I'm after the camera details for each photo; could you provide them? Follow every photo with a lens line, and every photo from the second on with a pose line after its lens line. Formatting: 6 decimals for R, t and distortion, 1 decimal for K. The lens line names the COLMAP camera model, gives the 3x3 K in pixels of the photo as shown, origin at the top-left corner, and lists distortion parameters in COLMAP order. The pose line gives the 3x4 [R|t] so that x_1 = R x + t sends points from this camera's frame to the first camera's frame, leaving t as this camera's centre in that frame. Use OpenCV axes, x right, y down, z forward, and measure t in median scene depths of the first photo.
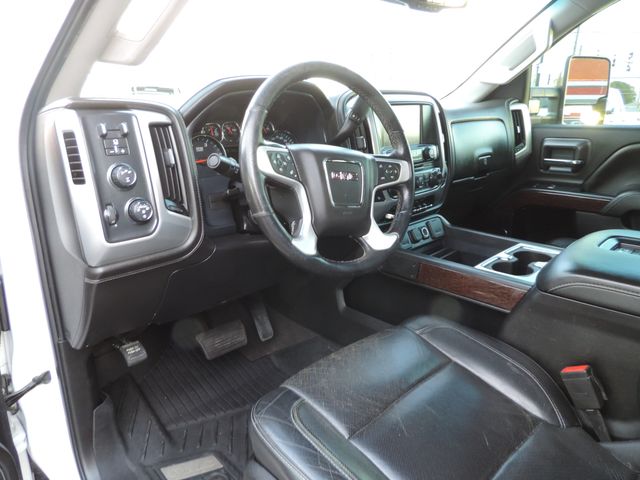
lens RADIAL K [[459.4, 0, 318.6], [0, 459.4, 219.8], [0, 0, 1]] dist [-0.067211, 0.059559]
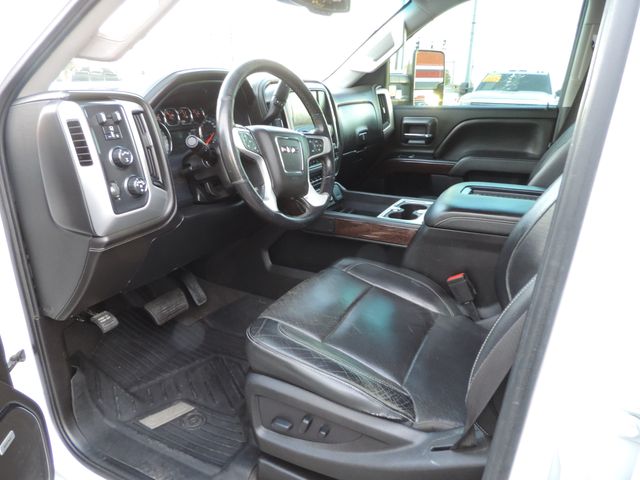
lens RADIAL K [[459.4, 0, 318.6], [0, 459.4, 219.8], [0, 0, 1]] dist [-0.067211, 0.059559]
pose [[0.947123, -0.091790, 0.307463, -0.241517], [0.081185, 0.995584, 0.047135, 0.038954], [-0.310432, -0.019681, 0.950392, -0.212652]]
